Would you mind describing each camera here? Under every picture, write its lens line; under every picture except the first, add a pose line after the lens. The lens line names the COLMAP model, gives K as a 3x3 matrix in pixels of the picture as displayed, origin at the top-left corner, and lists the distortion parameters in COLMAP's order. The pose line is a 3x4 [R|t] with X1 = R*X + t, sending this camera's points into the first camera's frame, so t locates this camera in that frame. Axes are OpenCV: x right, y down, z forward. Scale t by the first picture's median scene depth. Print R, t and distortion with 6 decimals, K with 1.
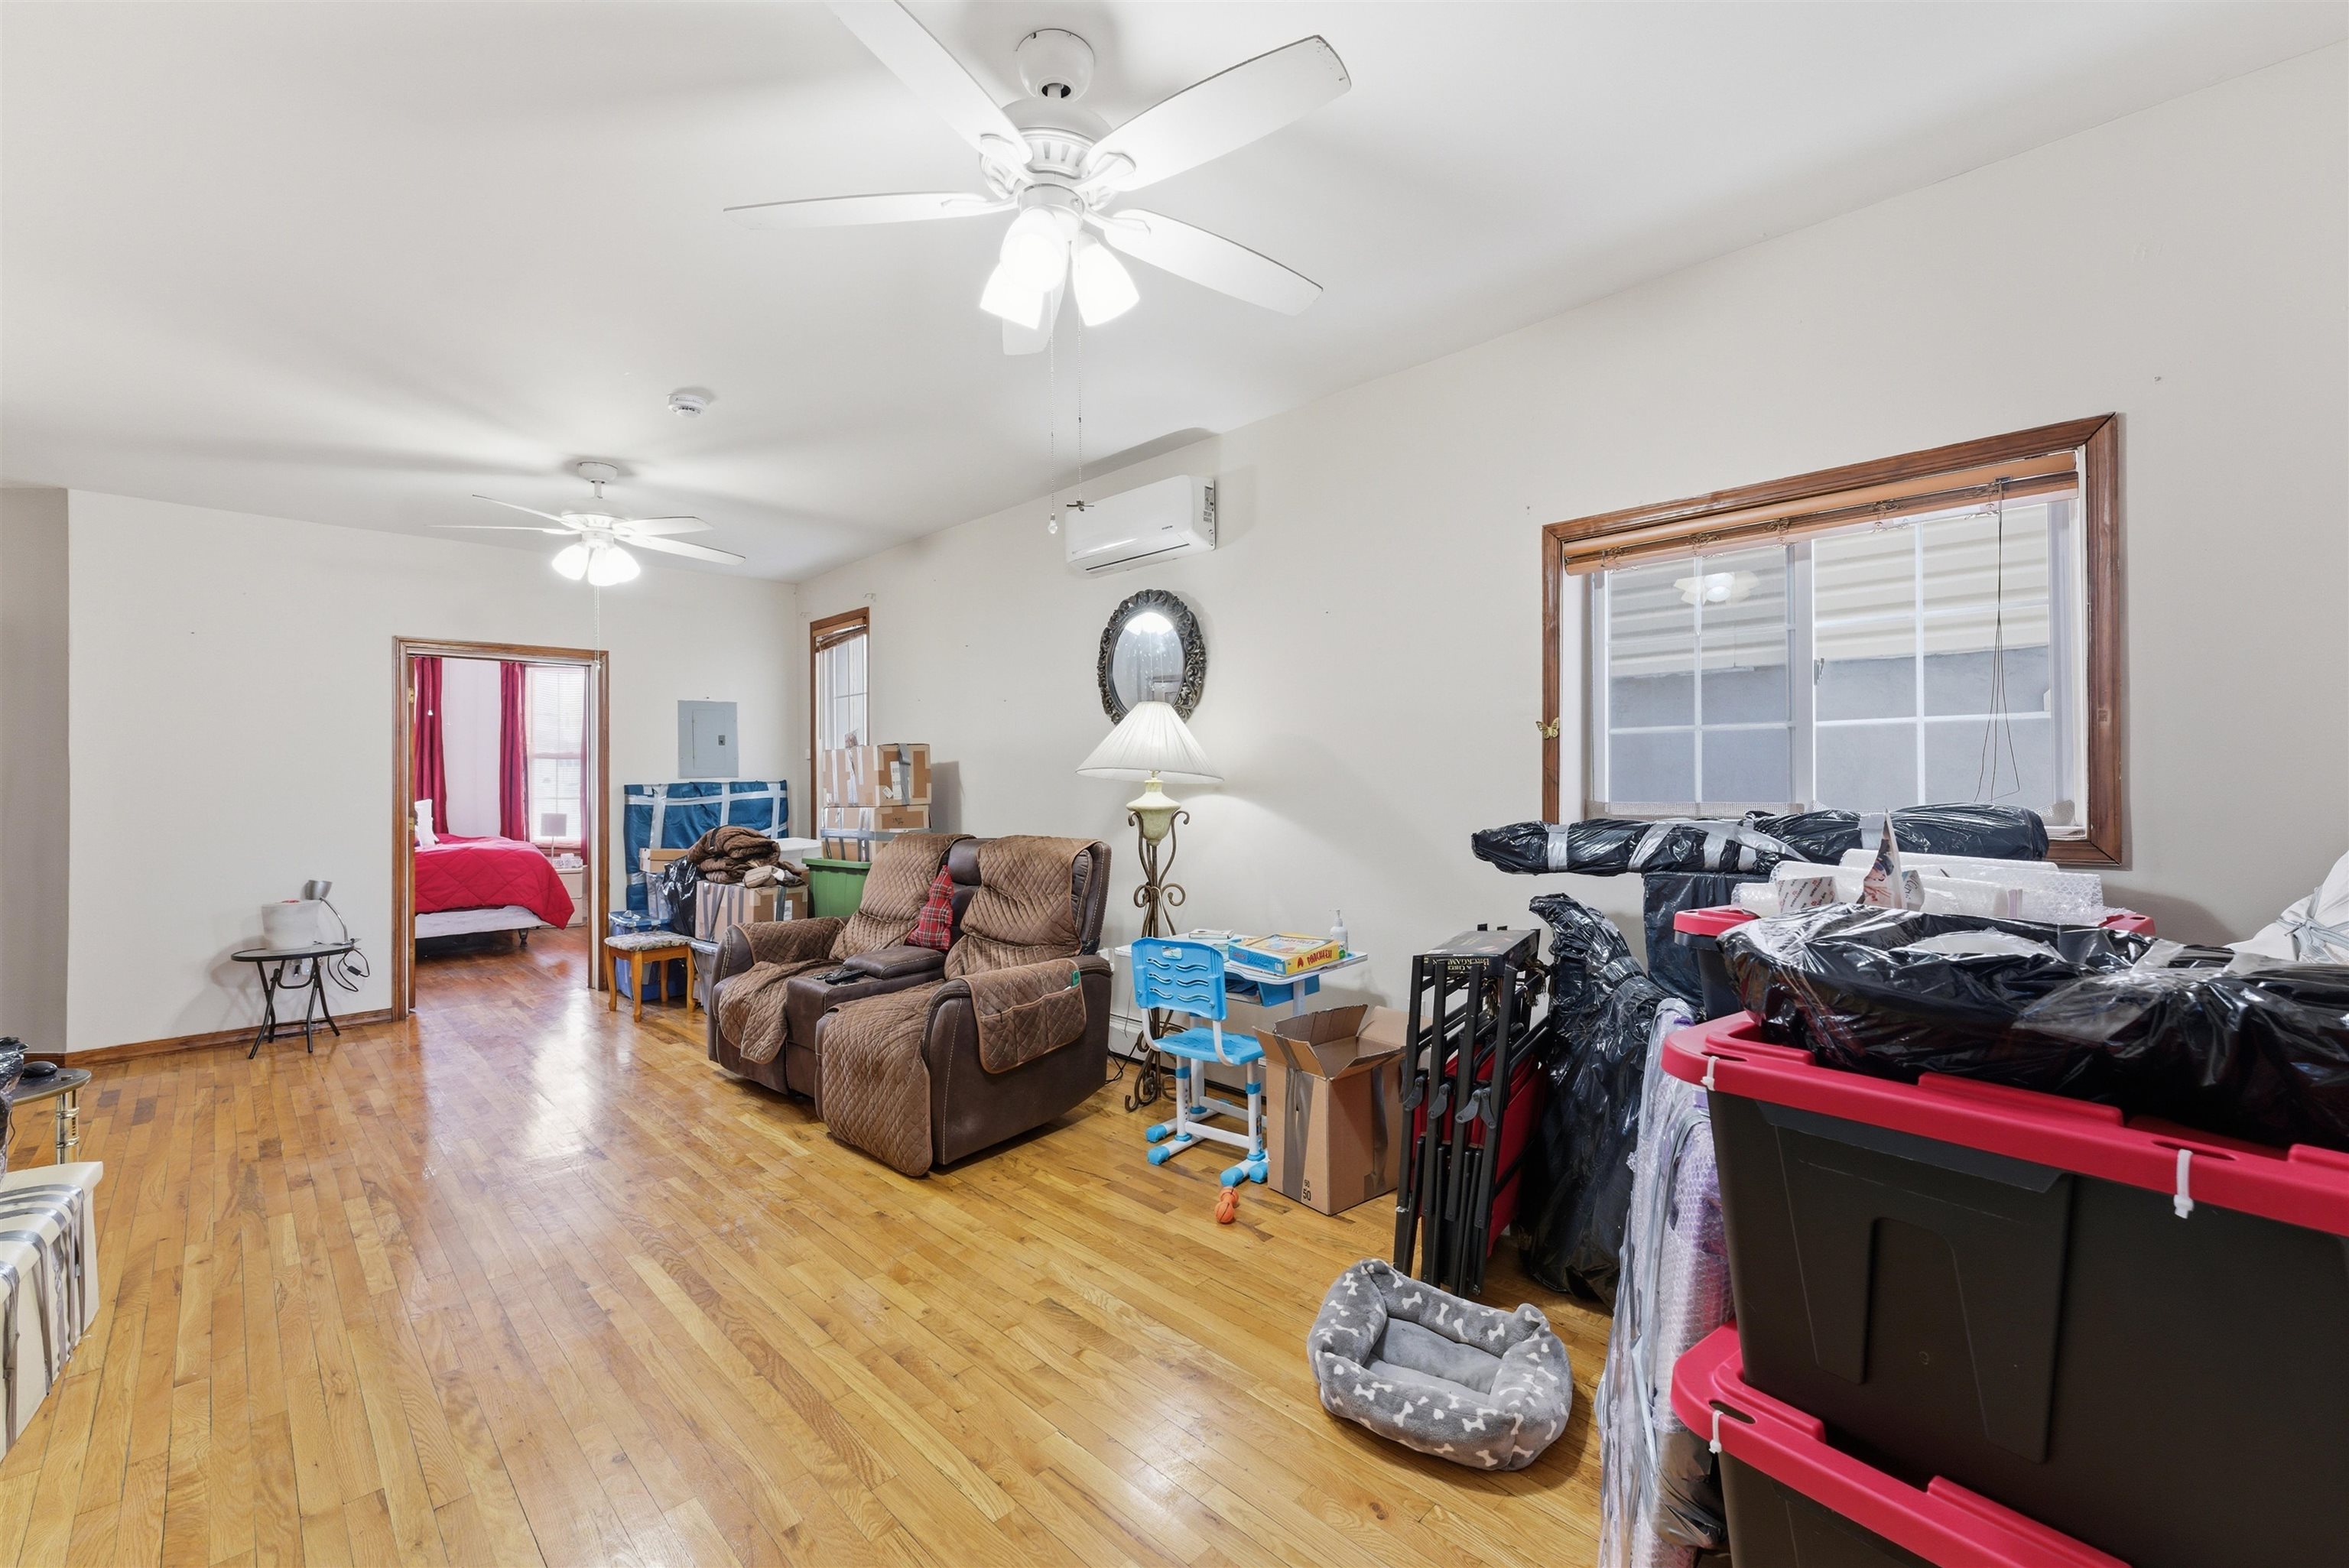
lens RADIAL K [[989.6, 0, 1116.3], [0, 989.6, 766.4], [0, 0, 1]] dist [0.001261, 0.000016]
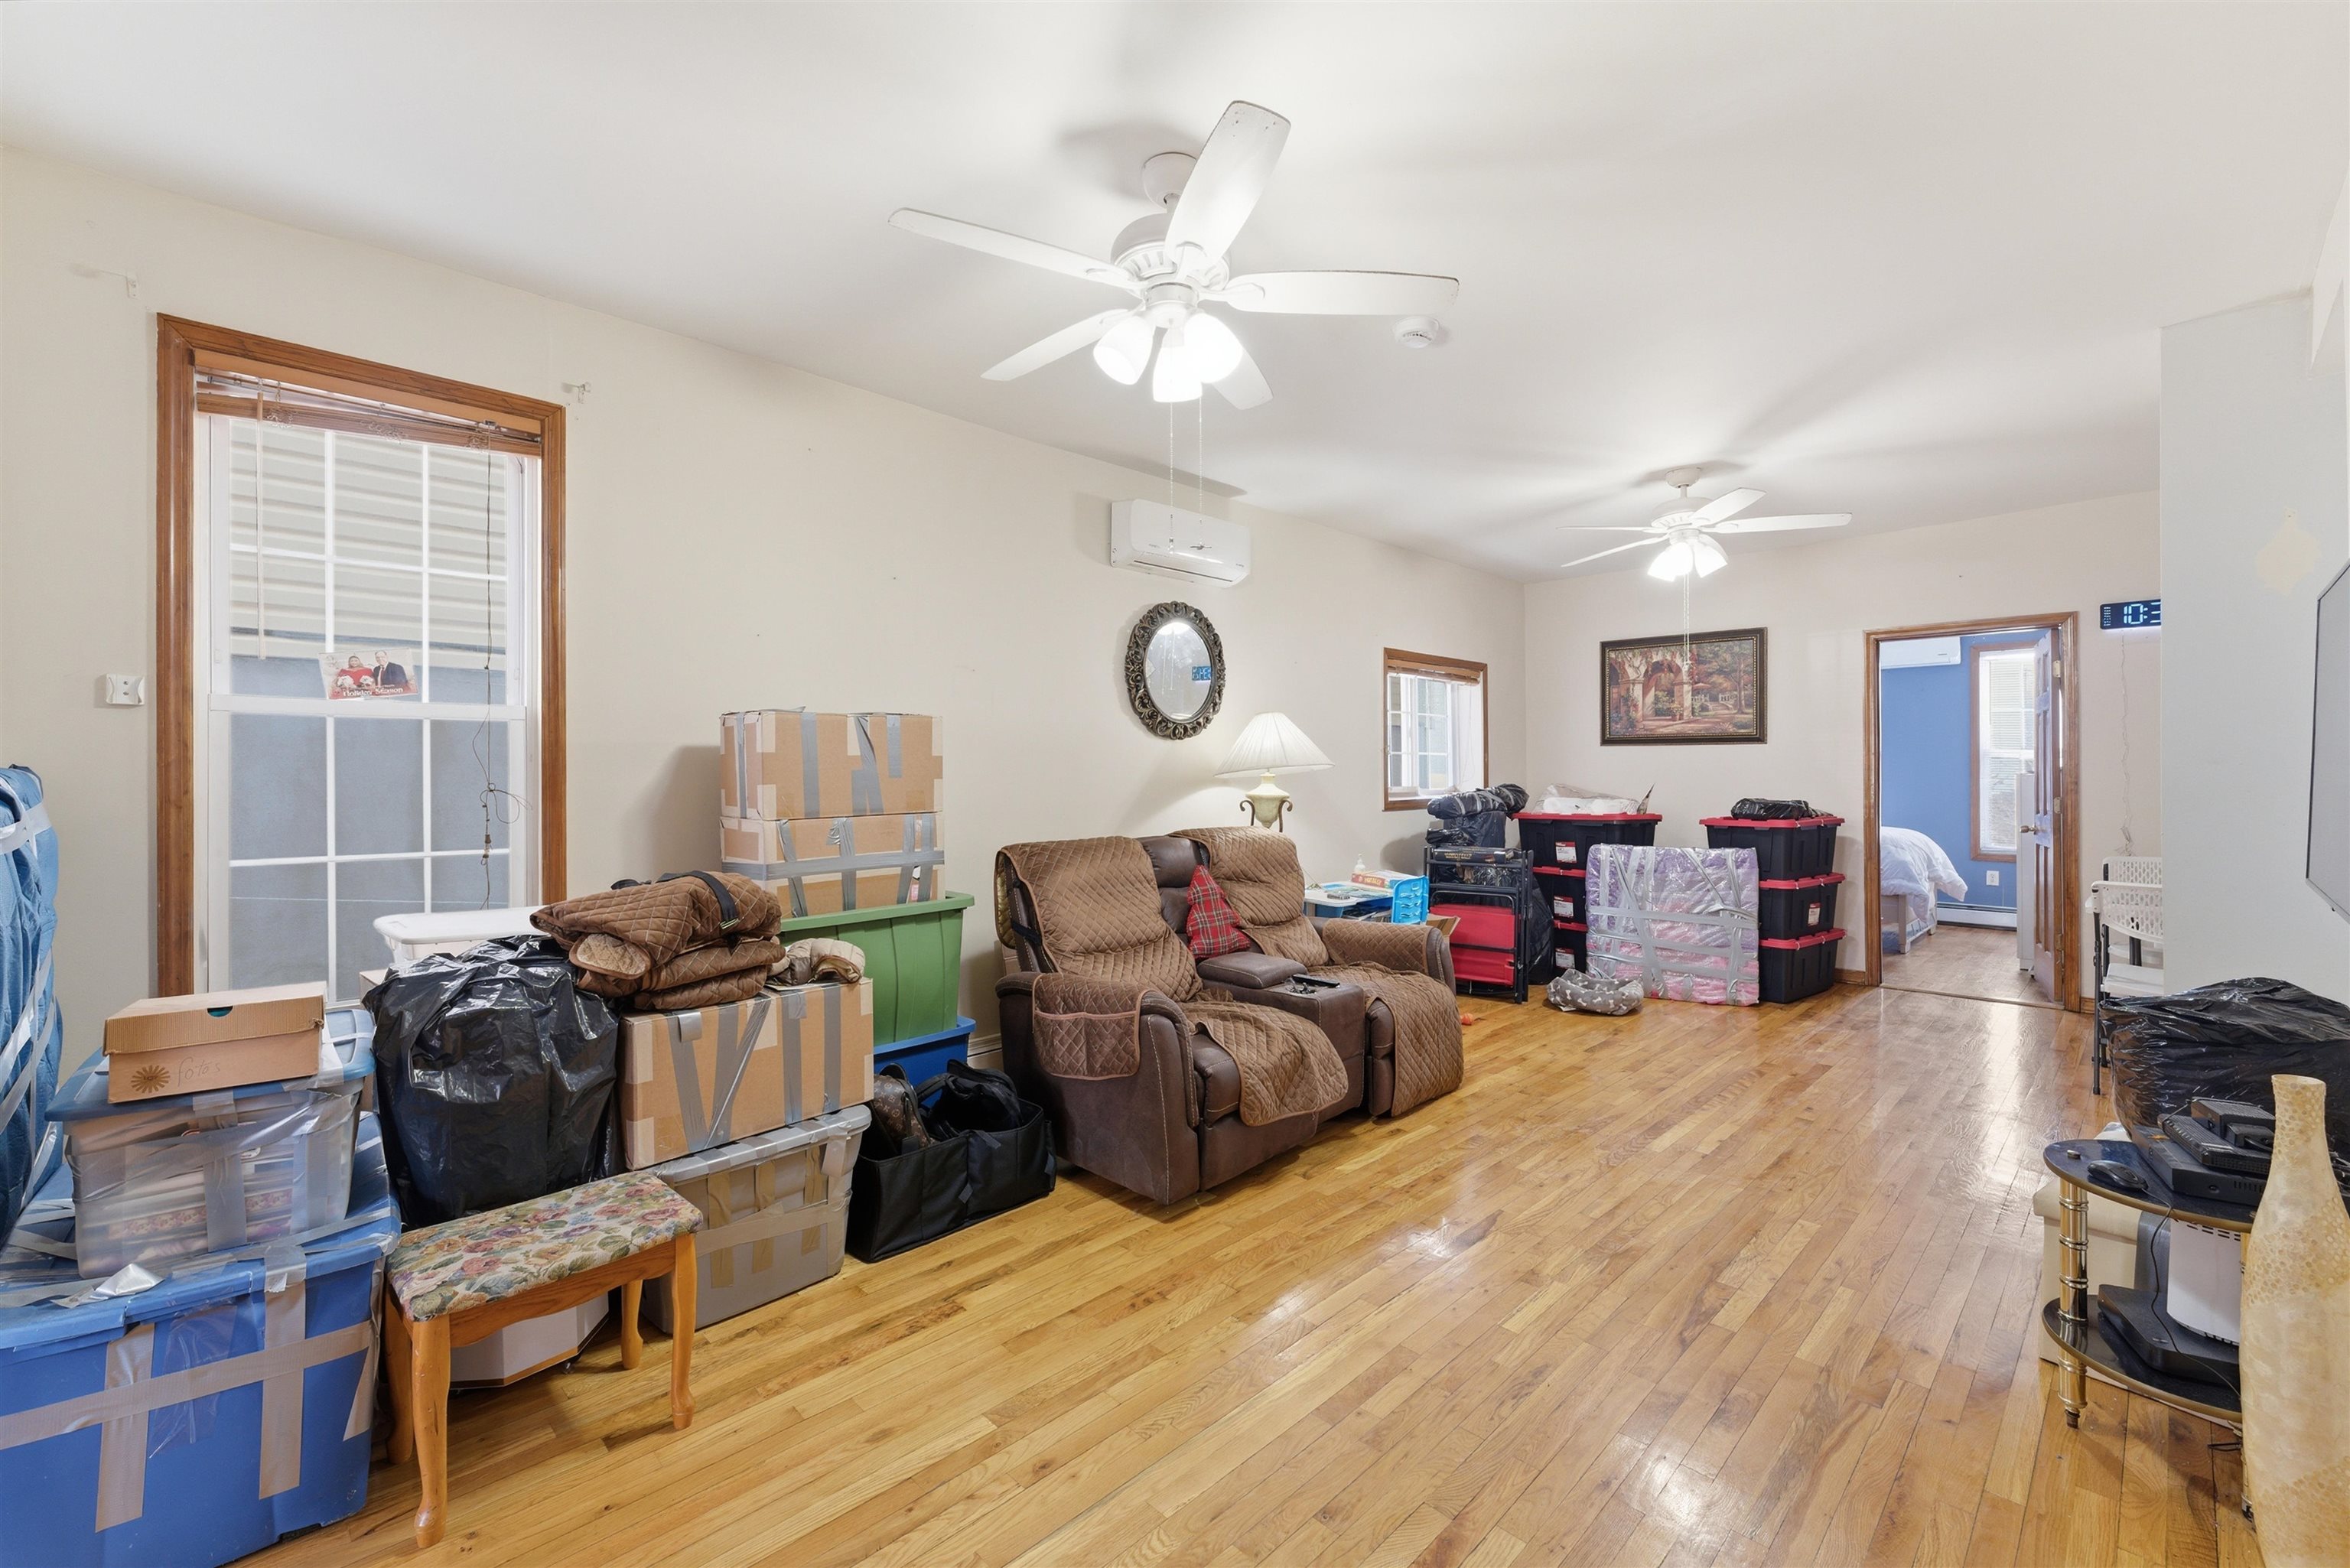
lens RADIAL K [[1009.9, 0, 1175.0], [0, 1009.9, 784.0], [0, 0, 1]] dist [-0.018217, 0.000051]
pose [[-0.053357, -0.001982, 0.998574, -1.313519], [-0.018350, 0.999831, 0.001004, 0.027899], [-0.998407, -0.018270, -0.053384, 1.279822]]
